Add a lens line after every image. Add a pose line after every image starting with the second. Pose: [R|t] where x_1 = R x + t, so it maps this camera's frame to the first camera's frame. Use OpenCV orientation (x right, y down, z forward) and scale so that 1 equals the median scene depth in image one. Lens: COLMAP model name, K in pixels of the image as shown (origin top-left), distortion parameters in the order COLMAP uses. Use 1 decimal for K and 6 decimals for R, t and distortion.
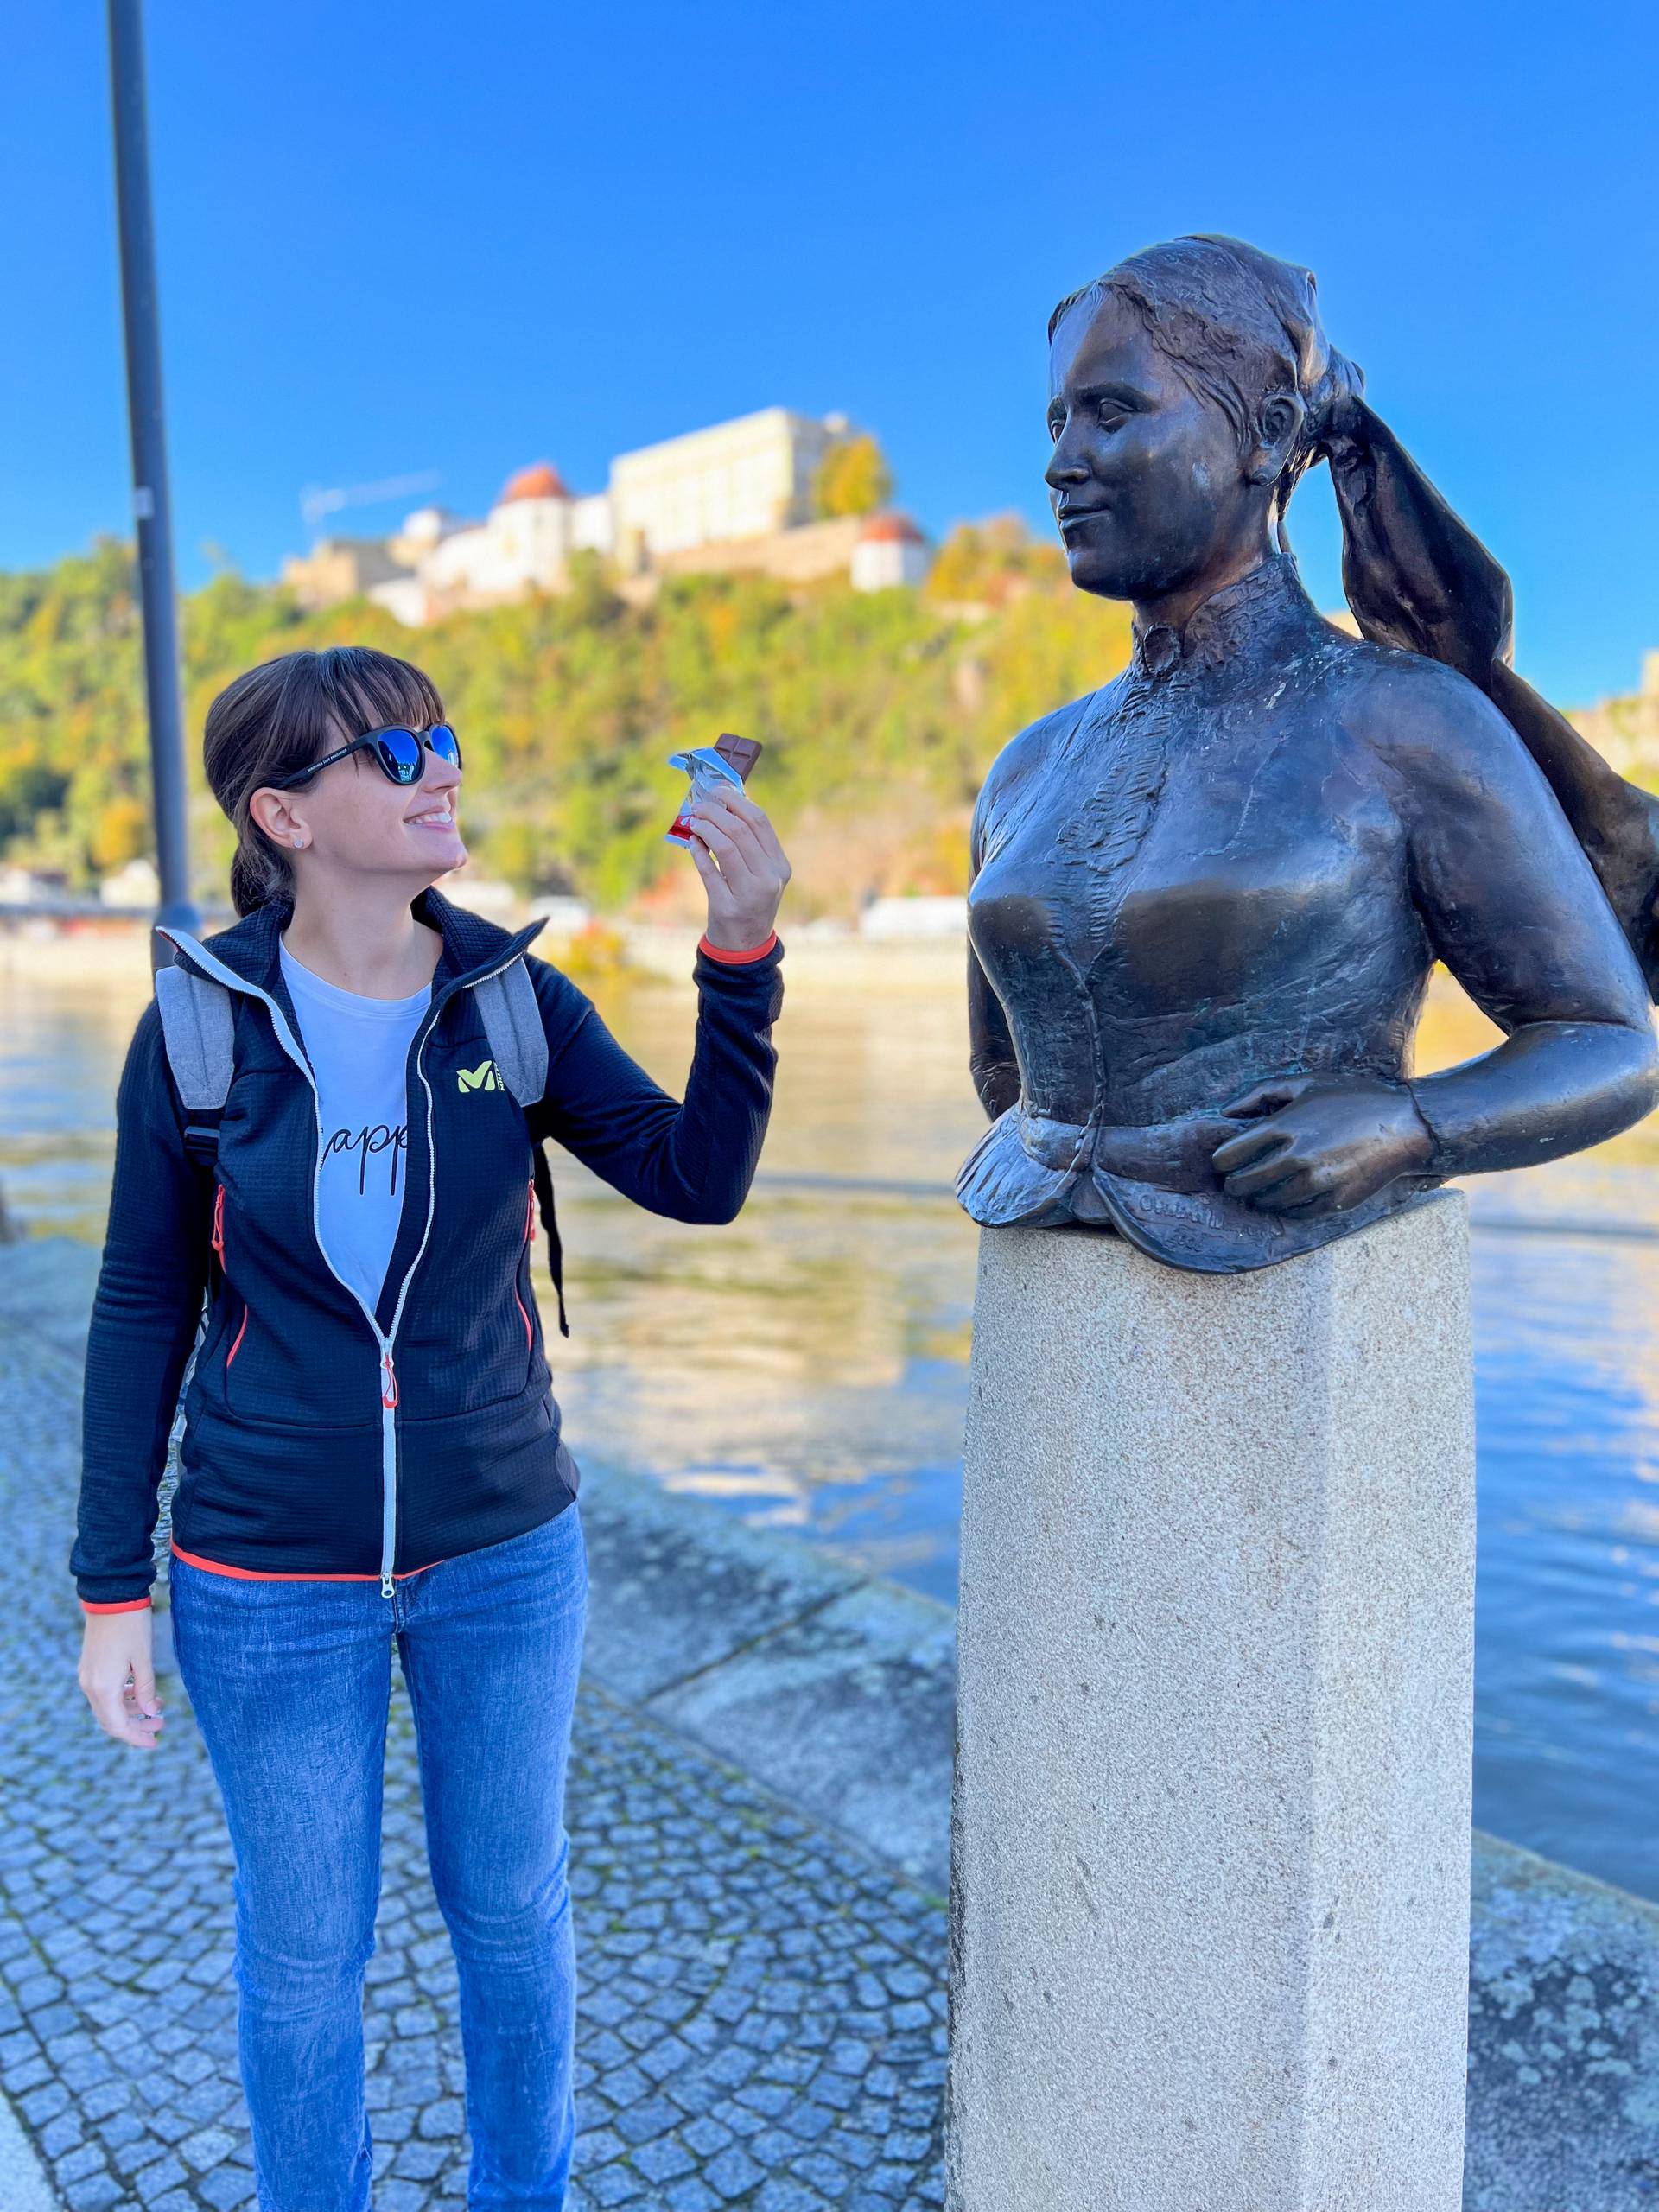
lens RADIAL K [[1690.7, 0, 817.4], [0, 1690.7, 1113.6], [0, 0, 1]] dist [0.119970, -0.228352]
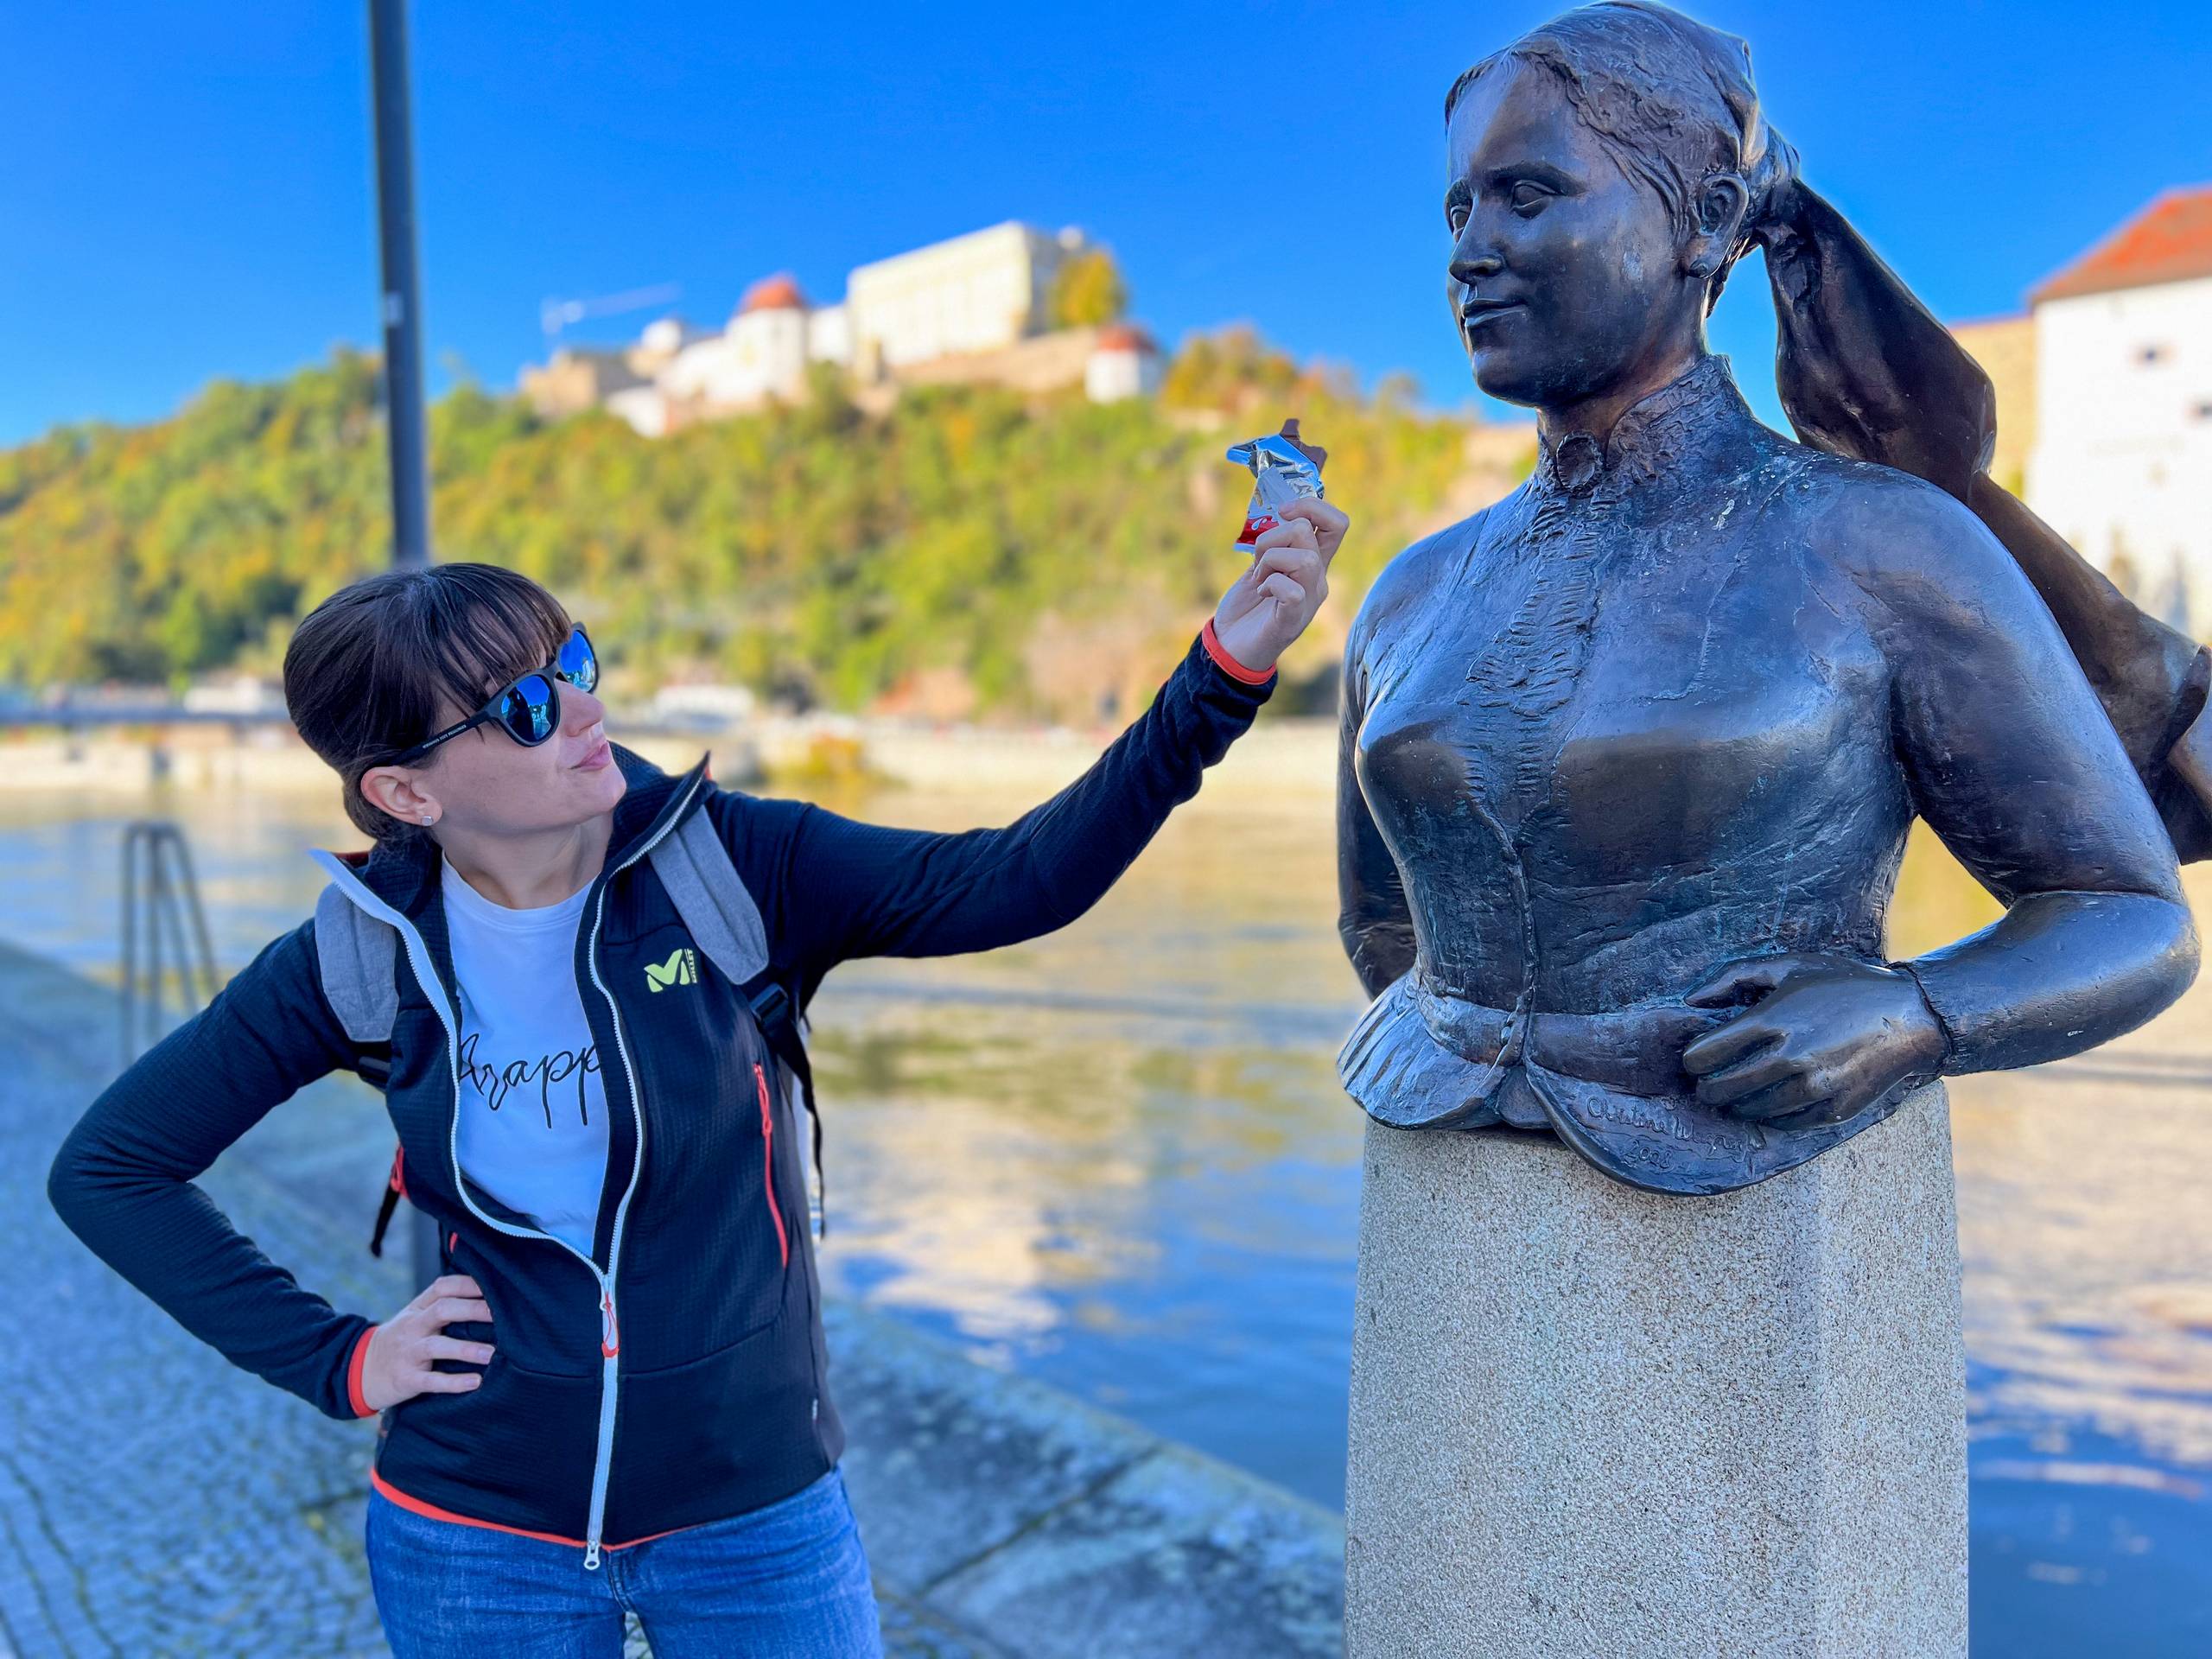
lens RADIAL K [[1688.8, 0, 1081.5], [0, 1688.8, 816.8], [0, 0, 1]] dist [0.059471, -0.072049]
pose [[0.999782, -0.006835, 0.019750, -0.073705], [0.007927, 0.998414, -0.055732, -0.044262], [-0.019338, 0.055876, 0.998250, 0.149068]]
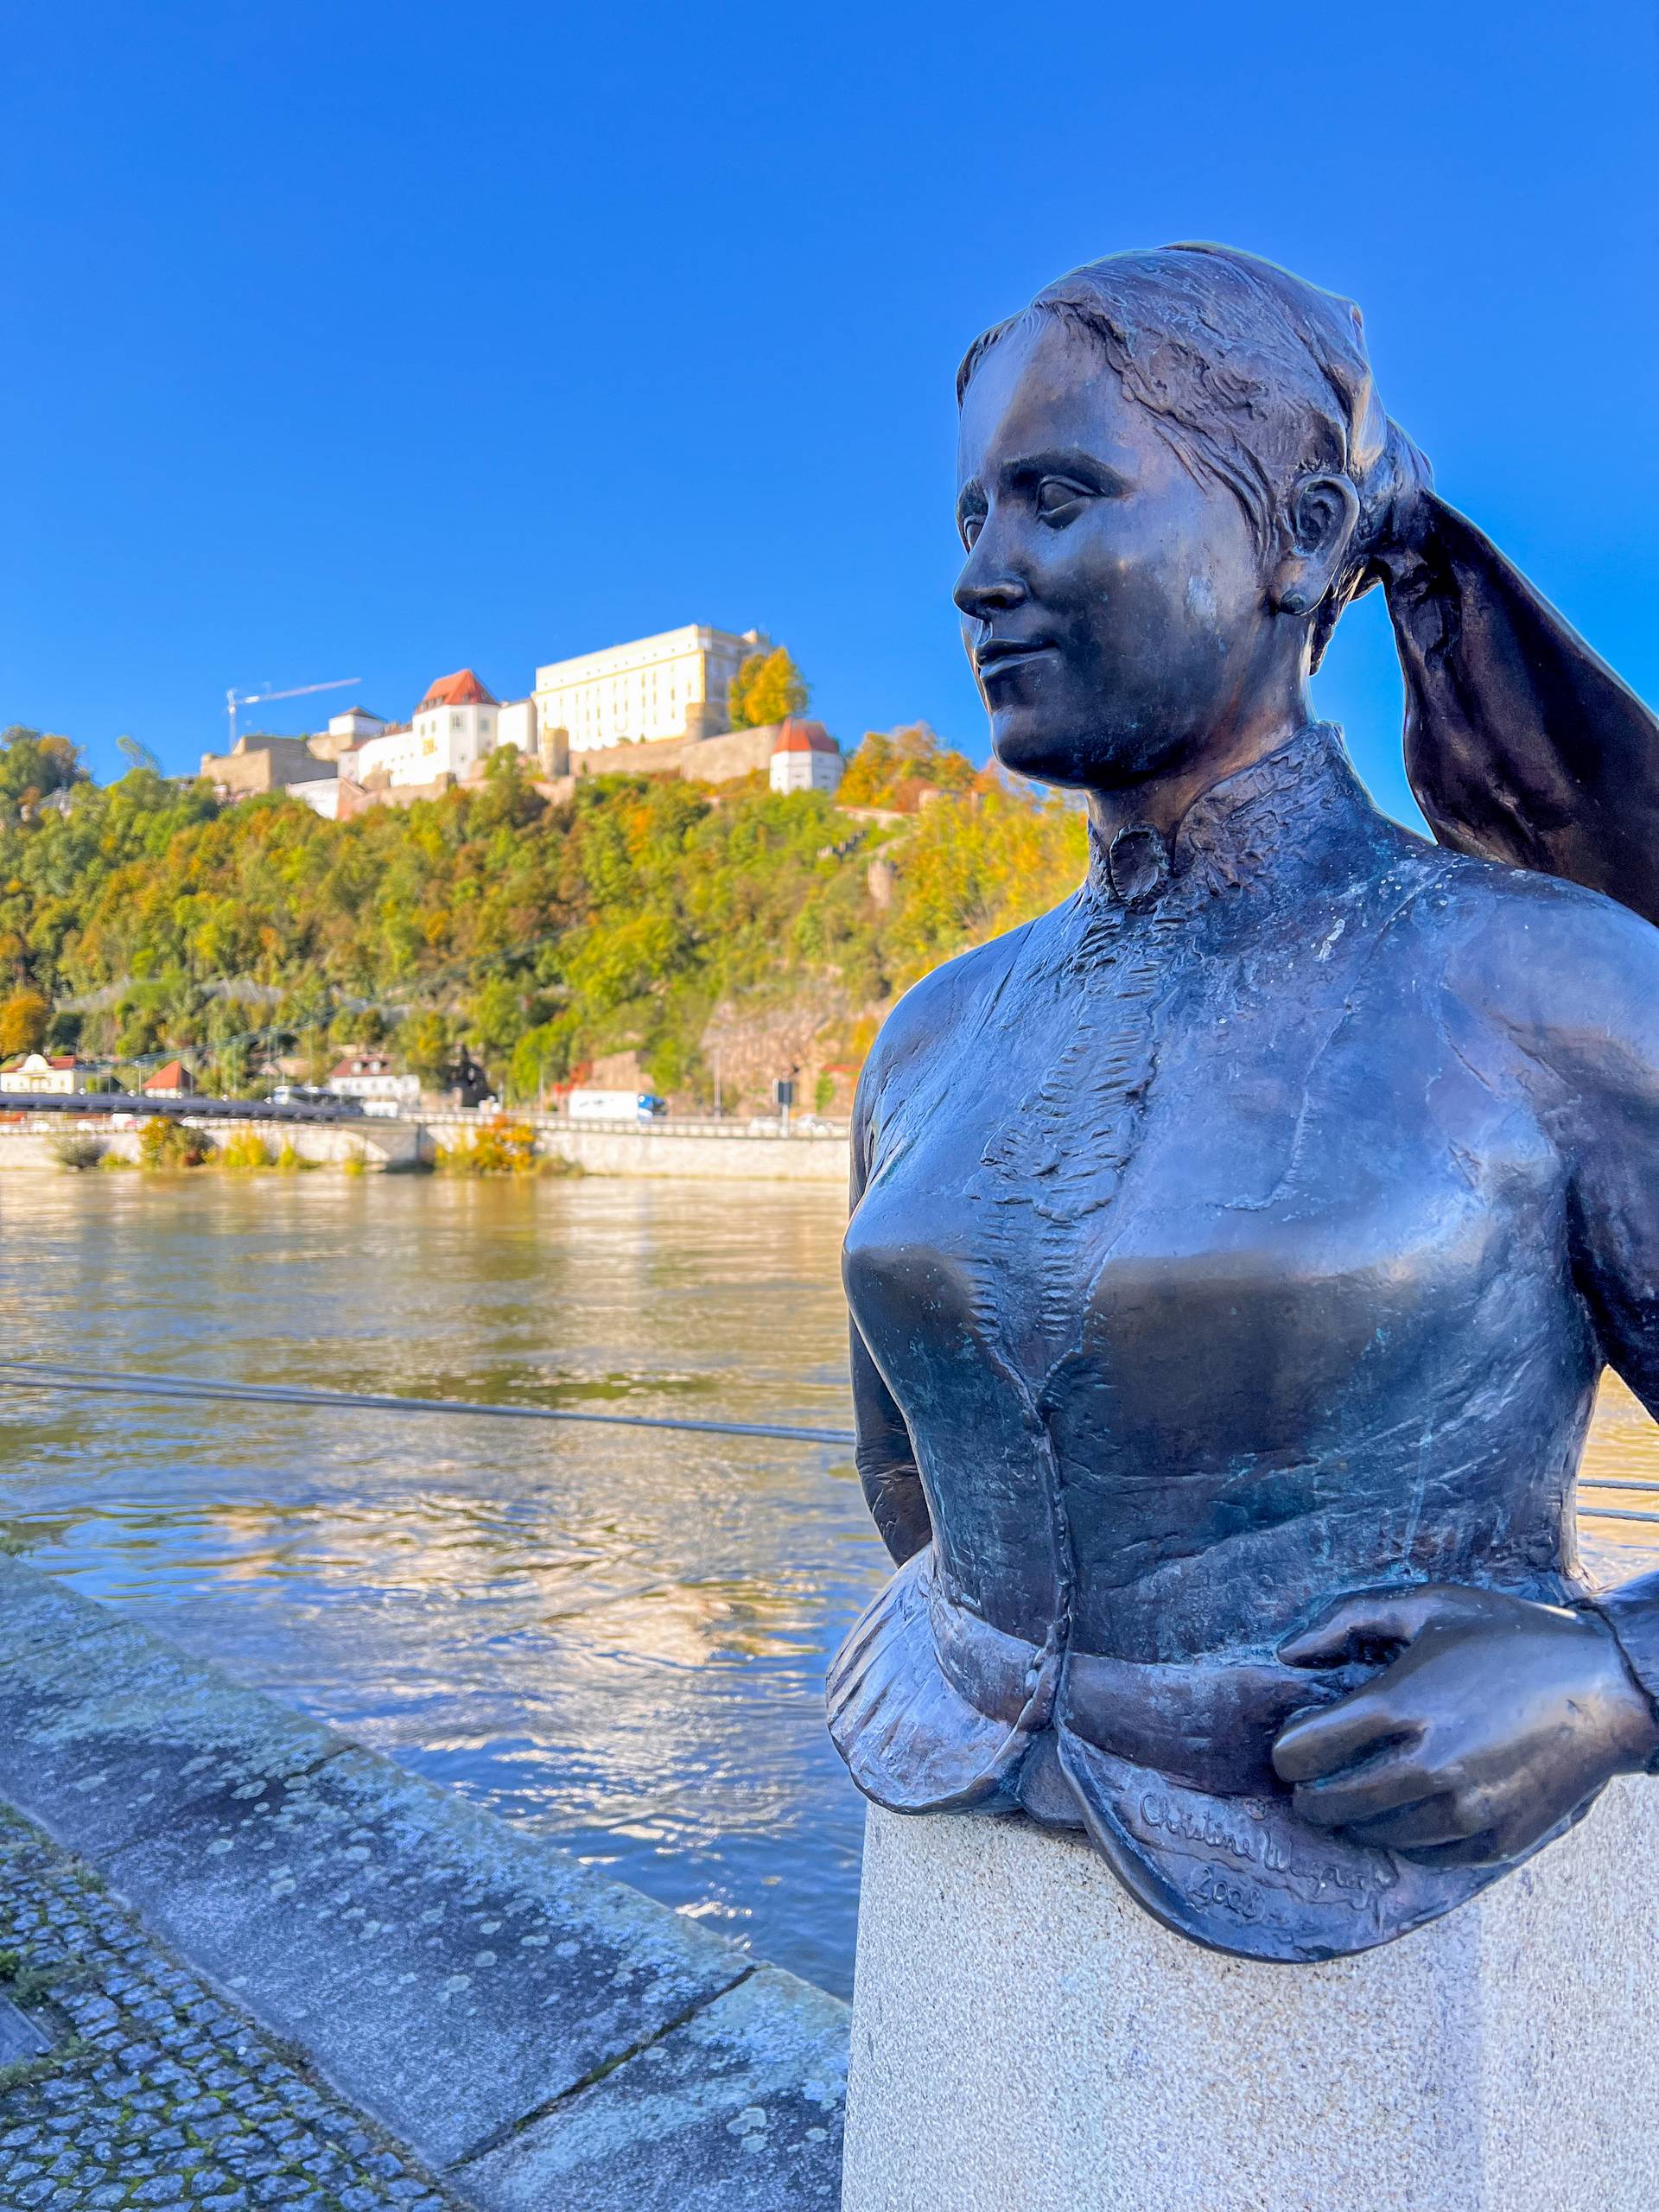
lens RADIAL K [[1660.7, 0, 829.5], [0, 1660.7, 1106.0], [0, 0, 1]] dist [0.064510, -0.064339]
pose [[0.998432, 0.003037, 0.055893, 0.051541], [0.003250, 0.993697, -0.112055, -0.113735], [-0.055881, 0.112061, 0.992129, 0.404674]]
